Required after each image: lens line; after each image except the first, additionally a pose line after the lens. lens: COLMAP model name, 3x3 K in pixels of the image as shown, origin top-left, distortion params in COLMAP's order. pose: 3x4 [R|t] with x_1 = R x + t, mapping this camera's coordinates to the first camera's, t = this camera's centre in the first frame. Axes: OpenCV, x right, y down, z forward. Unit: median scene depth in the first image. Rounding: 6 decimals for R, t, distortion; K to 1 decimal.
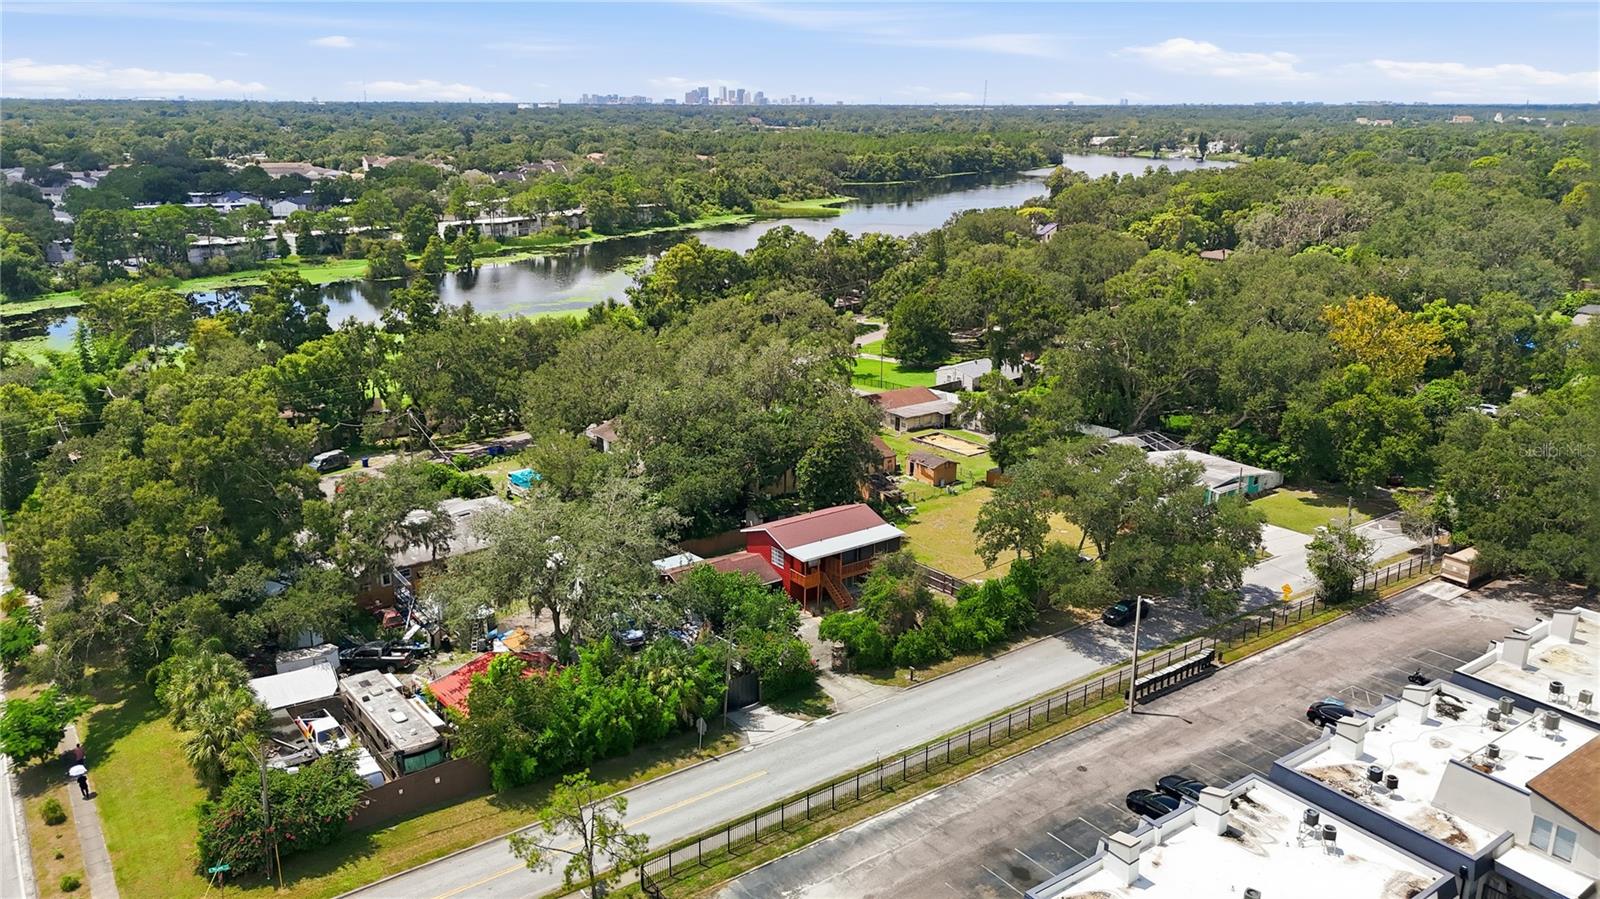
lens RADIAL K [[1171.0, 0, 800.0], [0, 1171.0, 449.5], [0, 0, 1]] dist [0.060635, -0.040507]
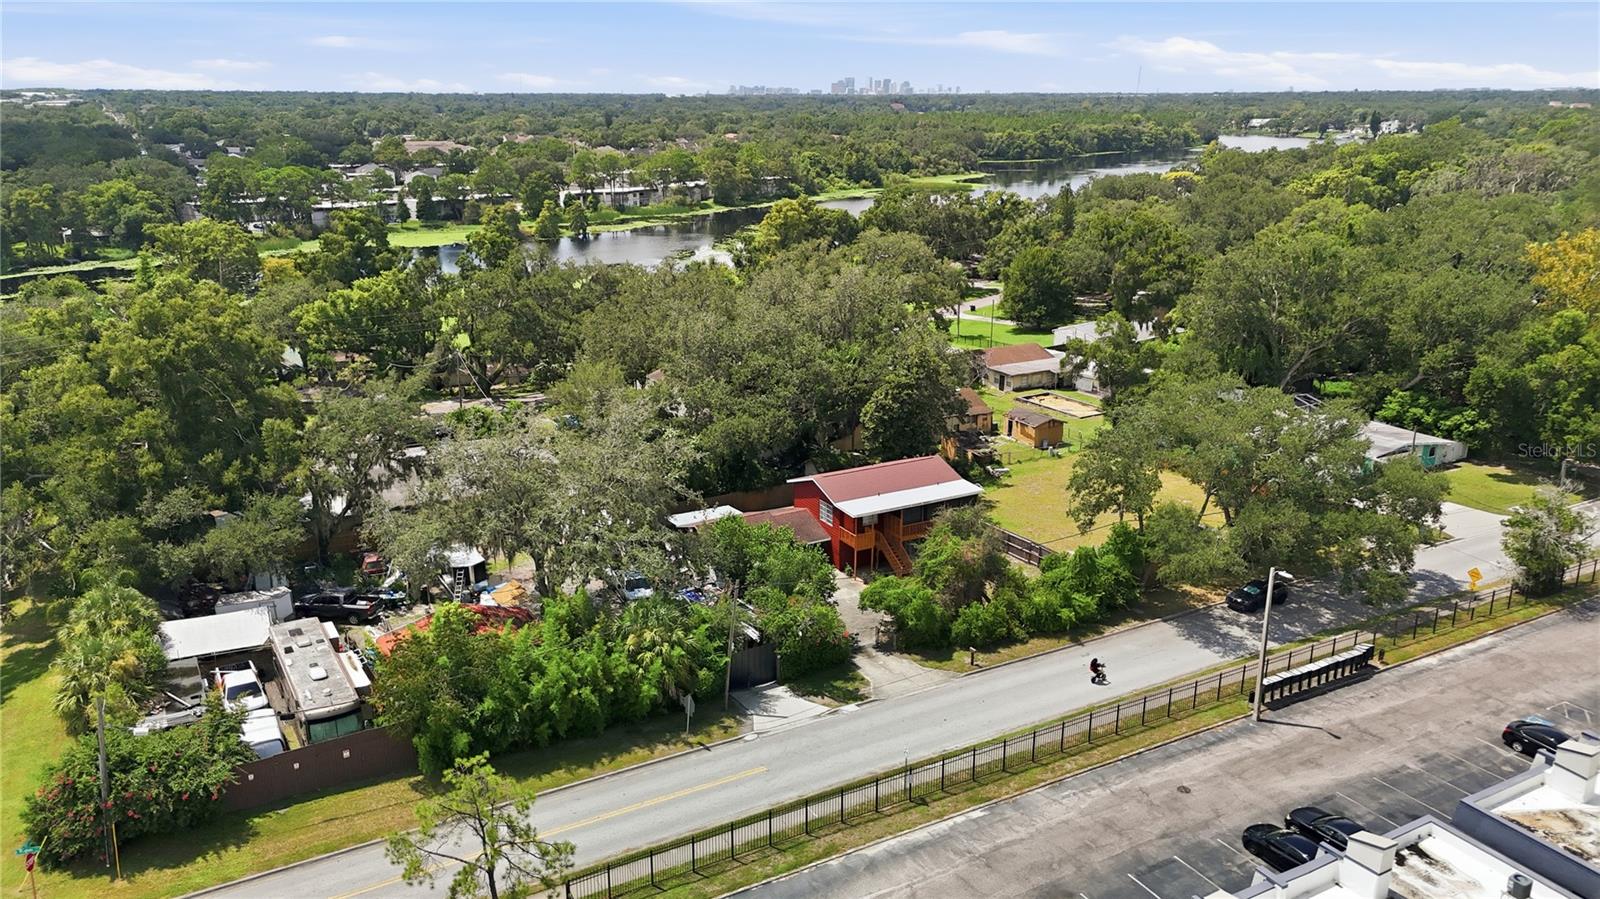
lens RADIAL K [[1171.0, 0, 800.0], [0, 1171.0, 449.5], [0, 0, 1]] dist [0.060635, -0.040507]
pose [[0.992970, 0.029626, -0.114596, 0.054027], [-0.028755, 0.999544, 0.009243, 0.038194], [0.114817, -0.005883, 0.993369, 0.159316]]
